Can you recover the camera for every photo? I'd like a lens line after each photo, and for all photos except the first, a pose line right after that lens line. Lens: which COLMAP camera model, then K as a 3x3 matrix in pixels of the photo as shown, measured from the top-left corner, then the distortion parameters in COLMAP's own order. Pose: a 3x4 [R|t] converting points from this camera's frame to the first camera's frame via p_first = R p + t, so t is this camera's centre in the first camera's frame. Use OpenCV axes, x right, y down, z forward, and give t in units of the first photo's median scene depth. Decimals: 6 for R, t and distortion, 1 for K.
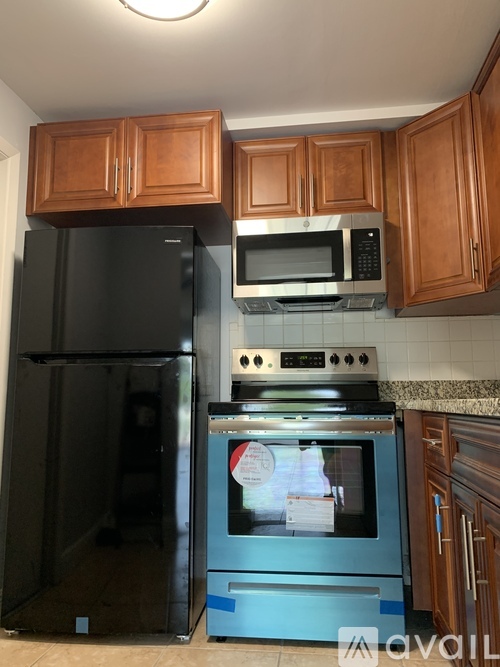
lens RADIAL K [[512.7, 0, 250.0], [0, 512.7, 333.5], [0, 0, 1]] dist [0.056513, -0.087793]
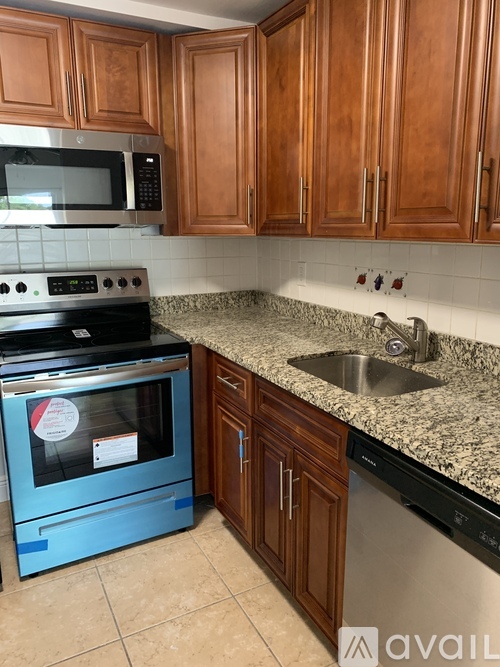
lens RADIAL K [[512.7, 0, 250.0], [0, 512.7, 333.5], [0, 0, 1]] dist [0.056513, -0.087793]
pose [[0.813854, -0.122181, 0.568079, -0.193740], [-0.074449, 0.947660, 0.310479, -0.193816], [-0.576281, -0.294977, 0.762160, 0.070304]]
